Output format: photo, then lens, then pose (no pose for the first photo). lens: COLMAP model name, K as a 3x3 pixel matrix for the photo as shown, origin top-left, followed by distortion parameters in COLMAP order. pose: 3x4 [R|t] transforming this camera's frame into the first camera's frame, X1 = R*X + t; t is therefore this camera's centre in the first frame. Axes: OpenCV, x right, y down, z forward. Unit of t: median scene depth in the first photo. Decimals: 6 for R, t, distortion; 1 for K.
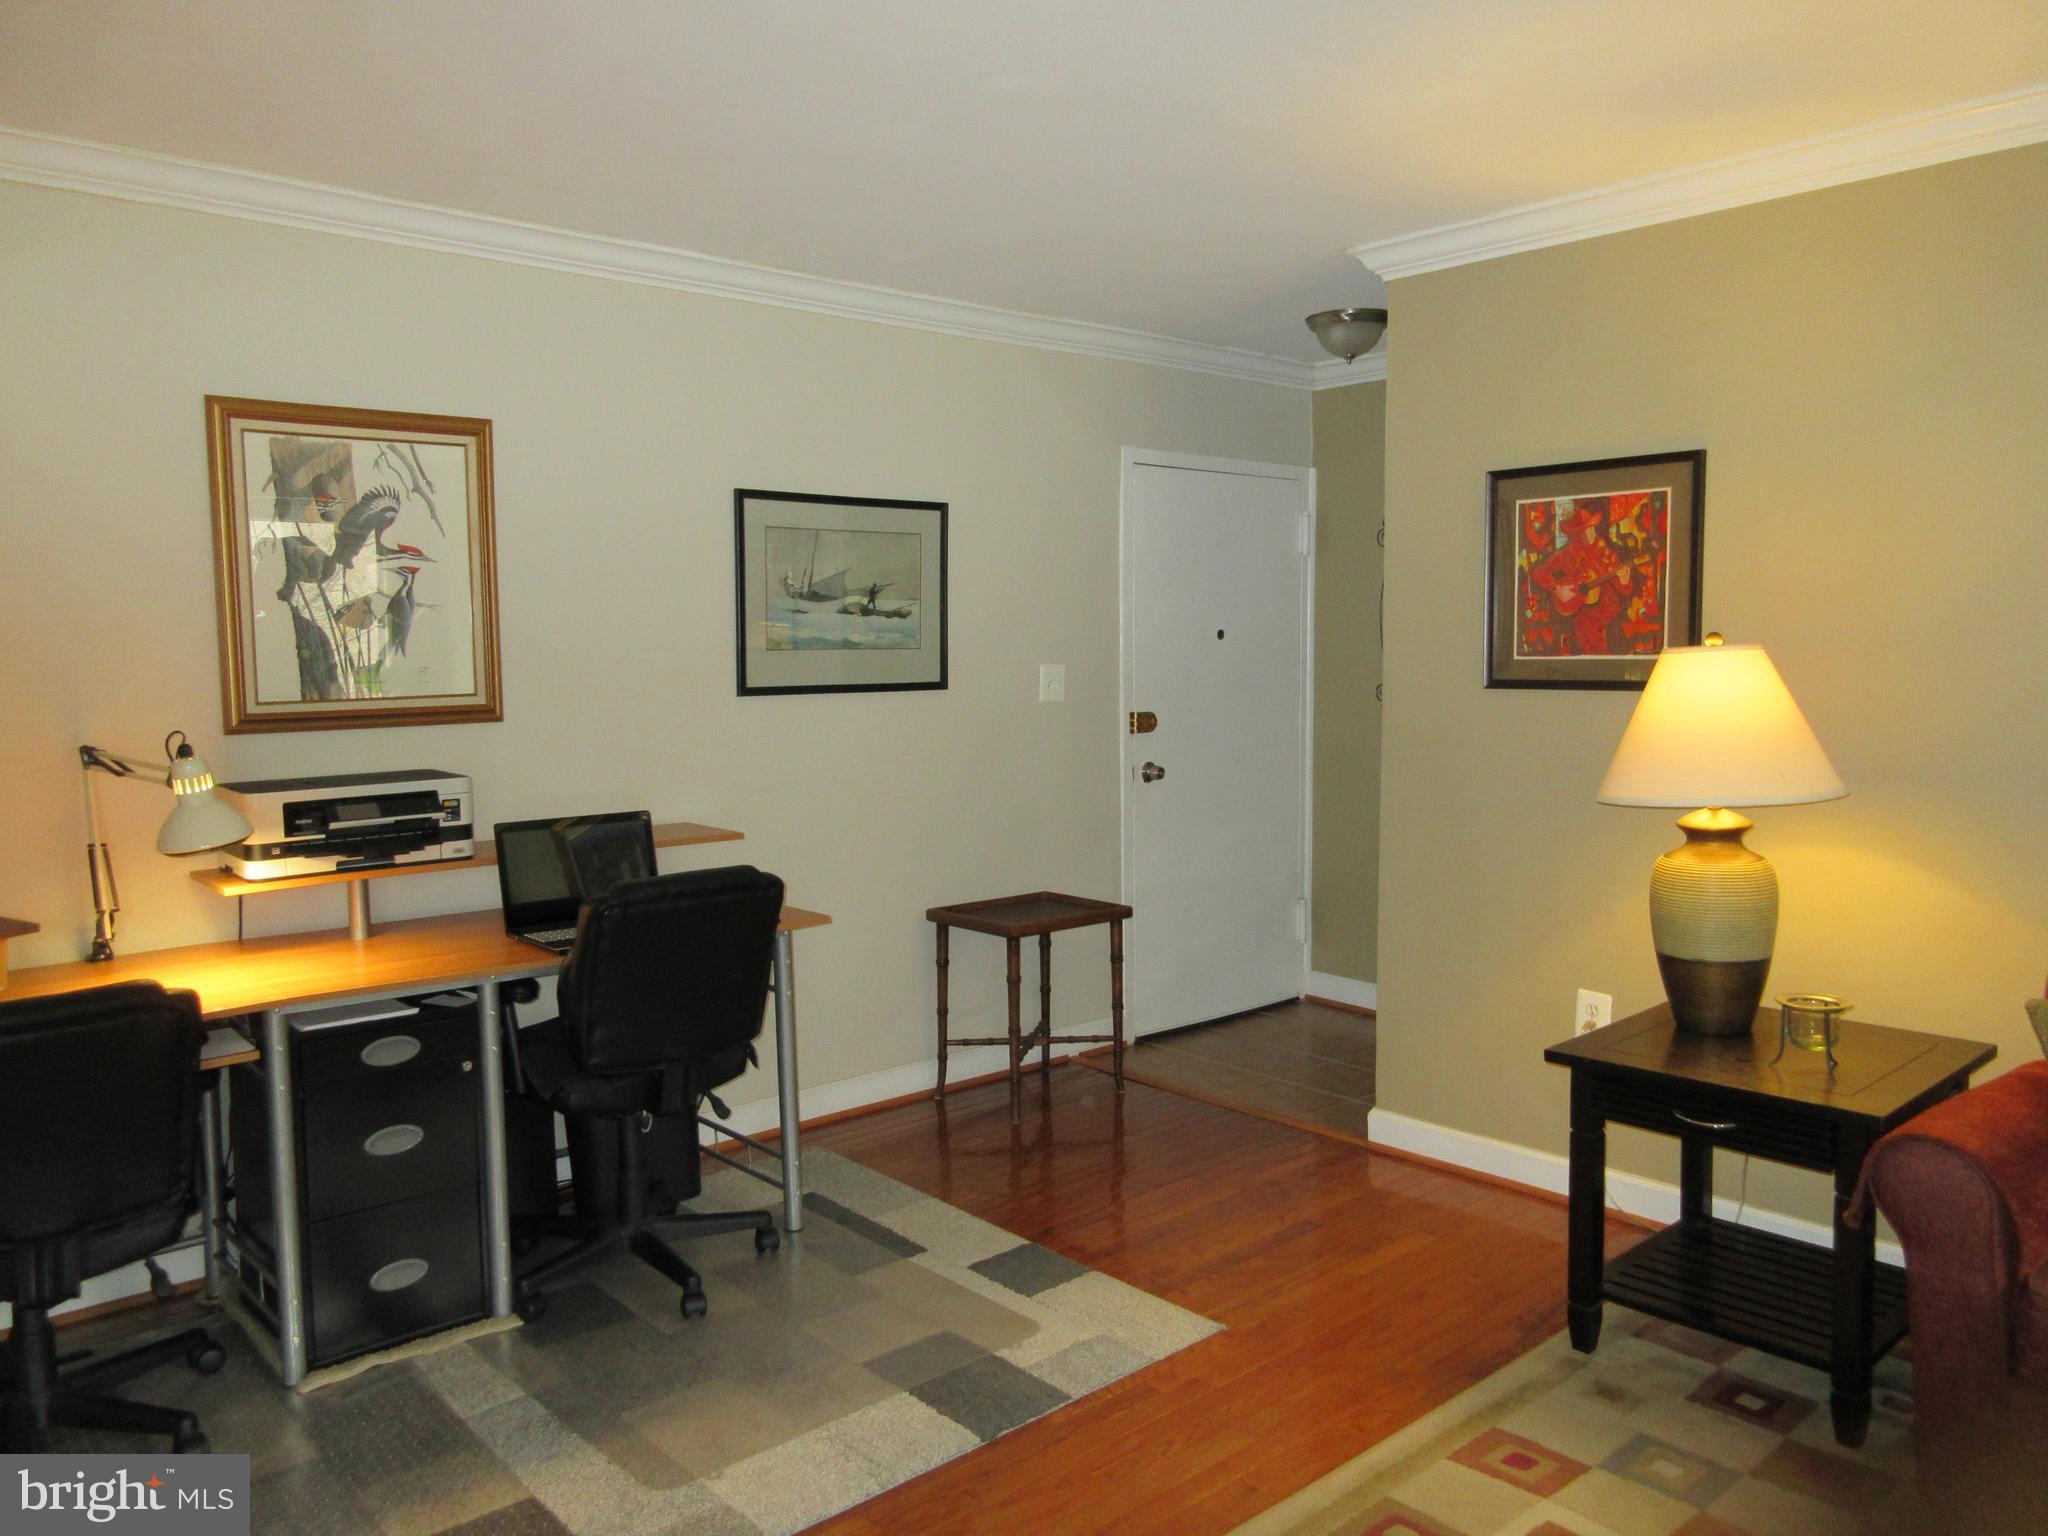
lens RADIAL K [[1533.1, 0, 1001.2], [0, 1533.1, 758.9], [0, 0, 1]] dist [0.007002, 0.000074]
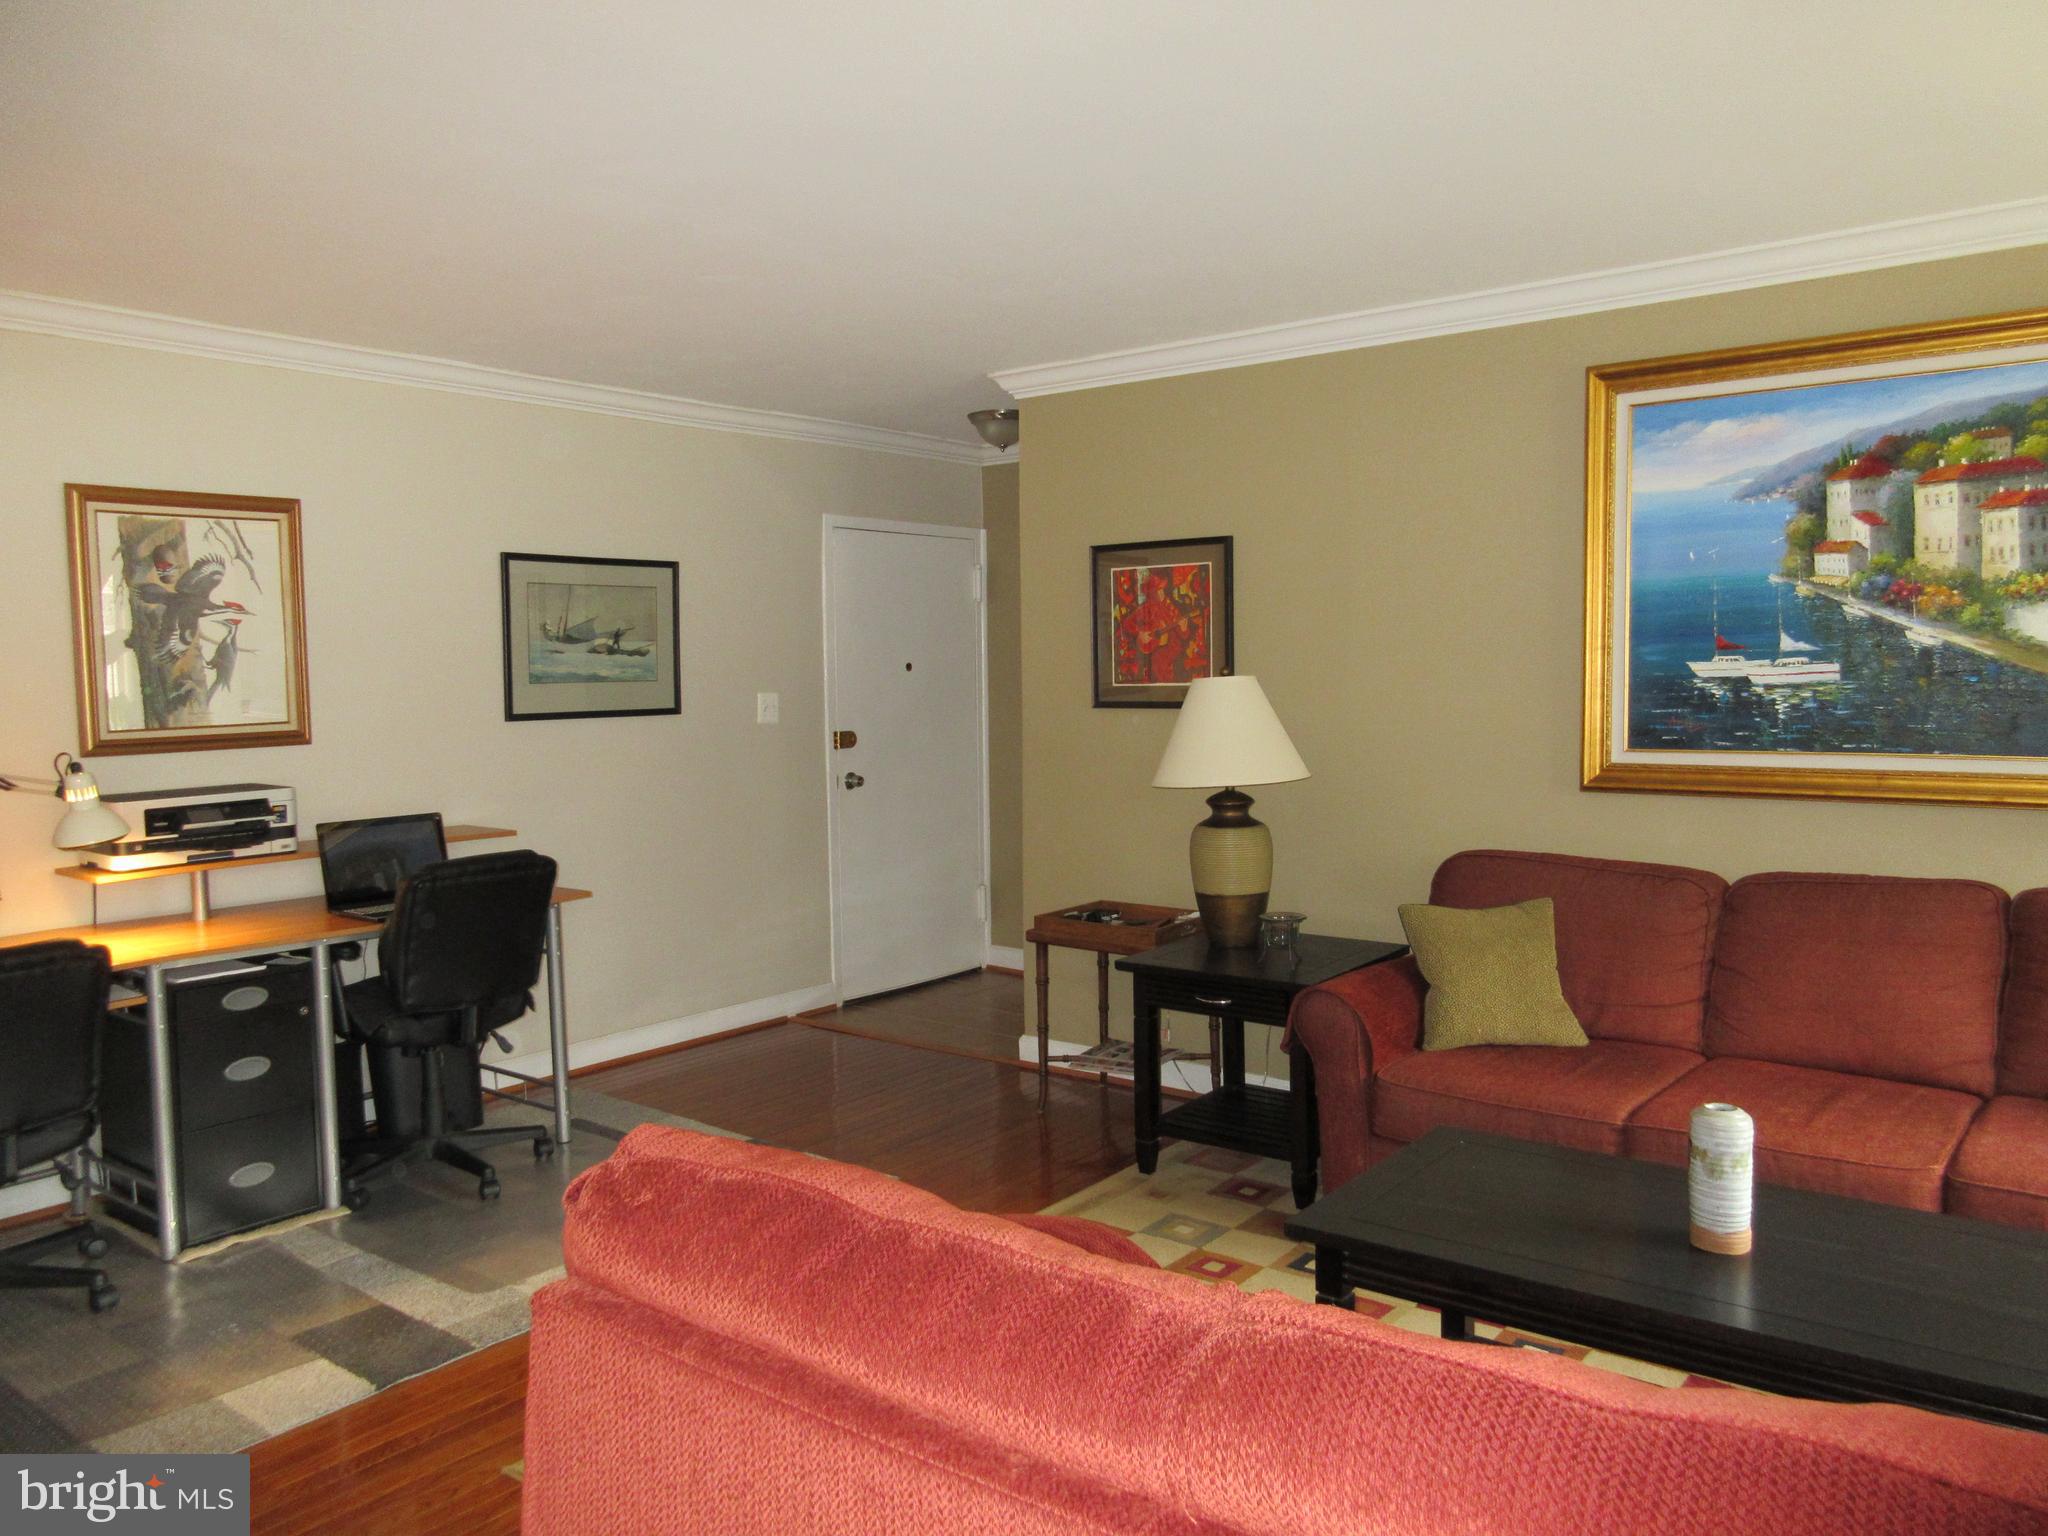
lens RADIAL K [[1533.1, 0, 1001.2], [0, 1533.1, 758.9], [0, 0, 1]] dist [0.007002, 0.000074]
pose [[0.984972, -0.016913, 0.171886, 0.007881], [0.019733, 0.999697, -0.014711, 0.017627], [-0.171585, 0.017882, 0.985007, -0.326145]]
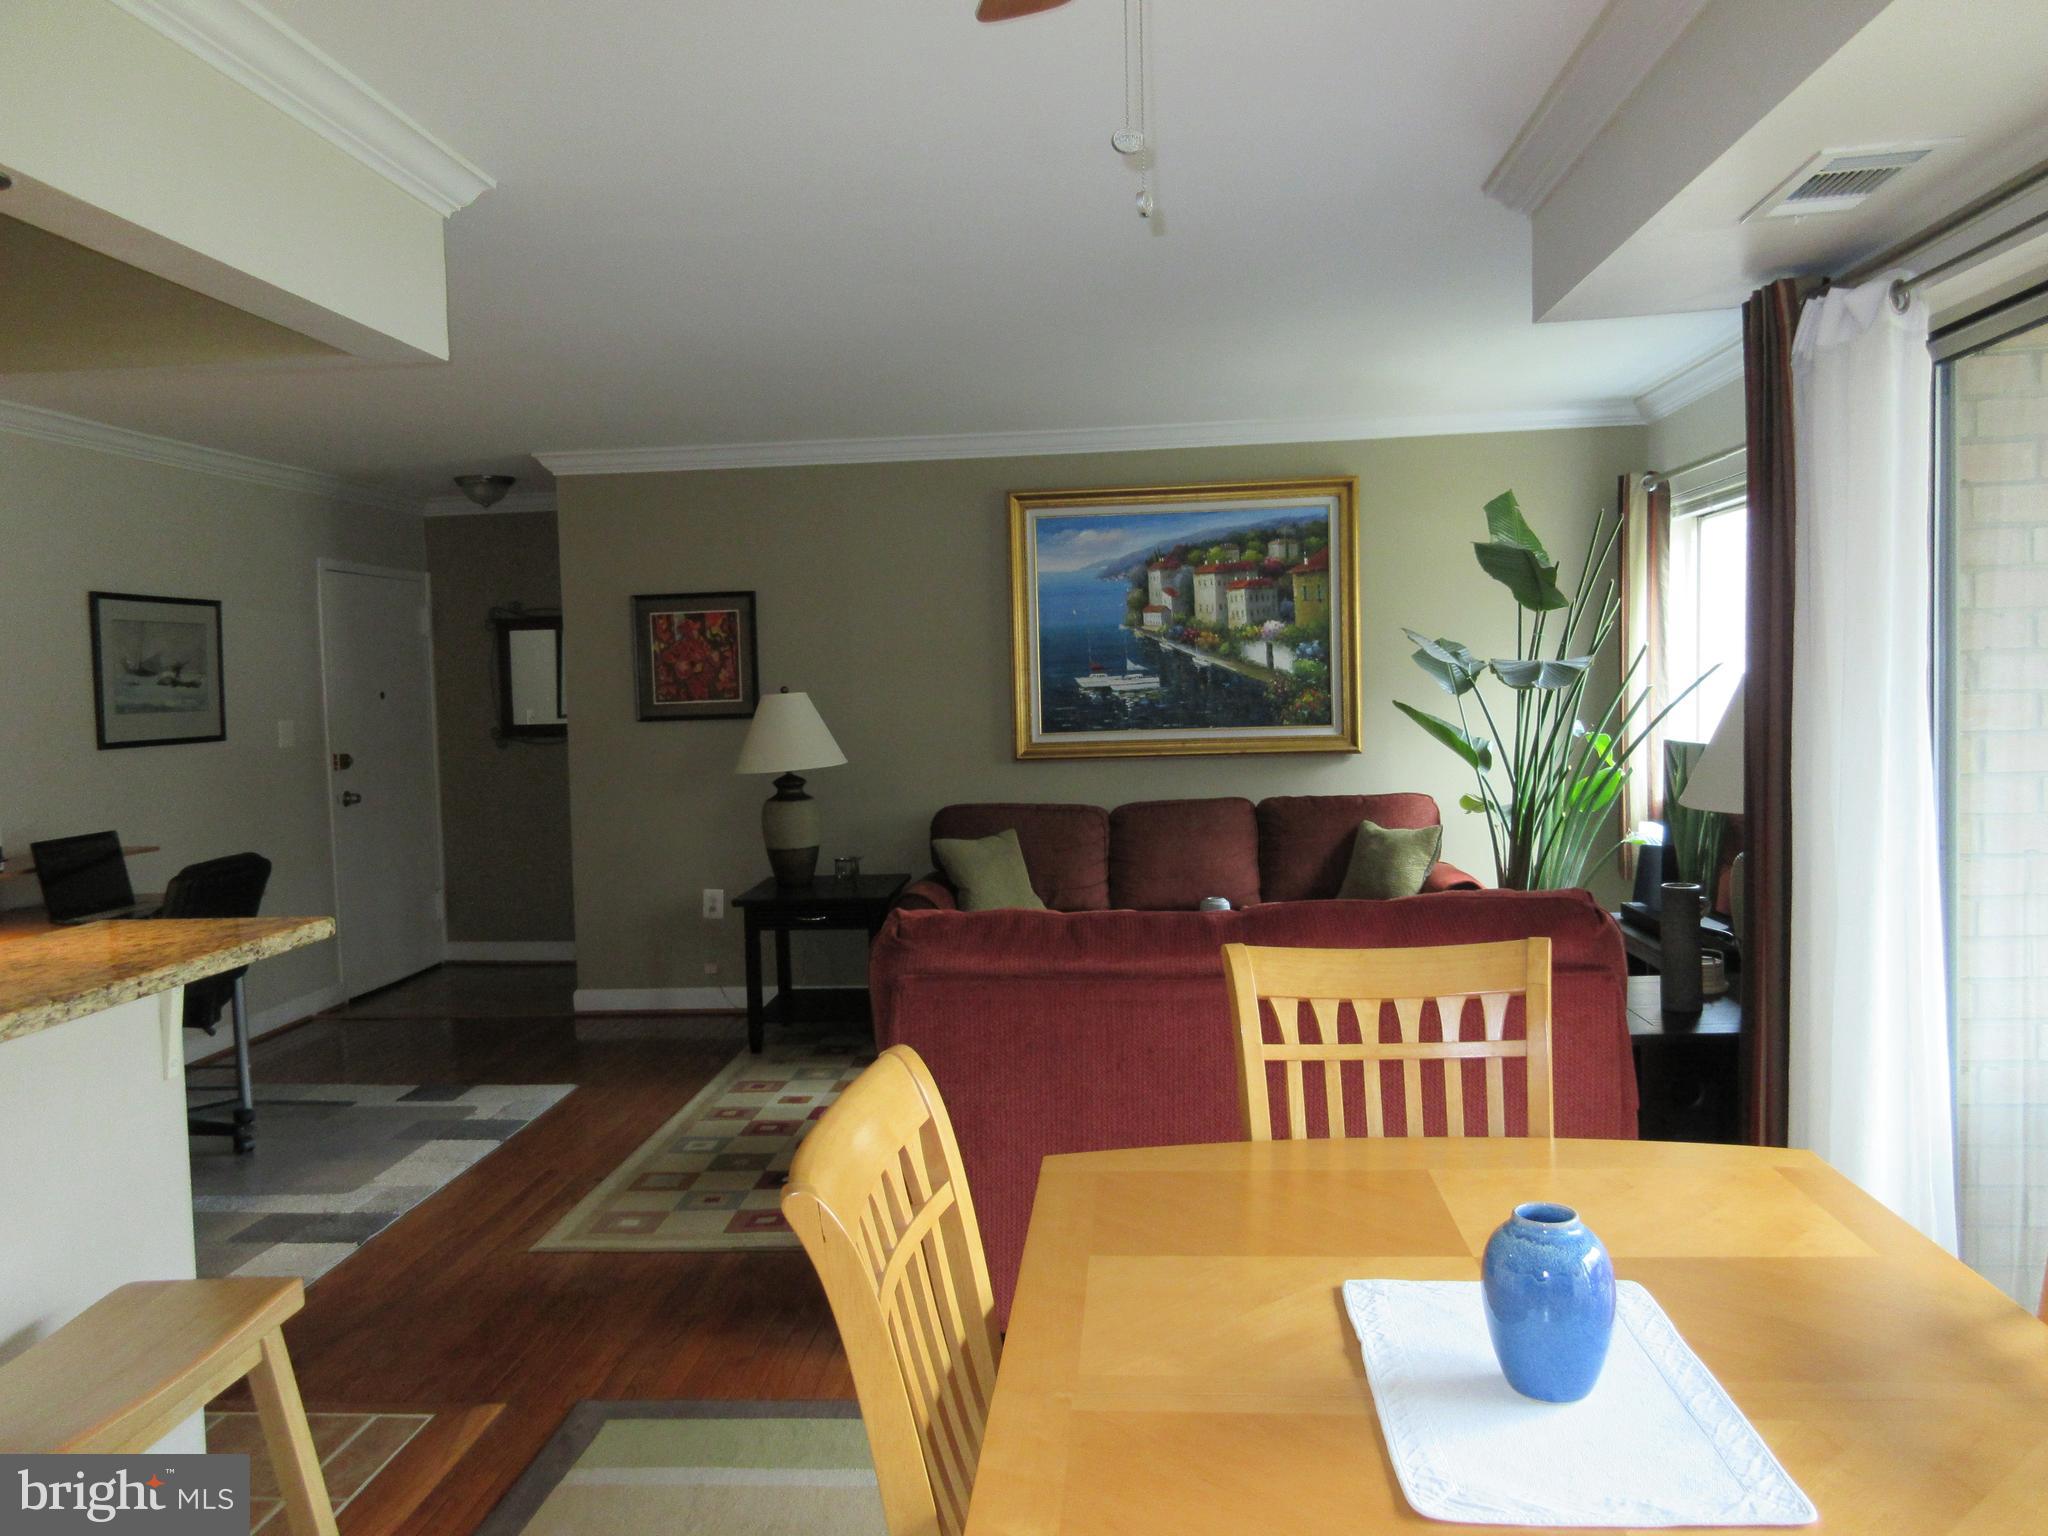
lens RADIAL K [[1533.1, 0, 1001.2], [0, 1533.1, 758.9], [0, 0, 1]] dist [0.007002, 0.000074]
pose [[0.733554, -0.051003, 0.677715, -0.597217], [0.076530, 0.997037, -0.007801, 0.042919], [-0.675309, 0.057588, 0.735283, -0.572678]]
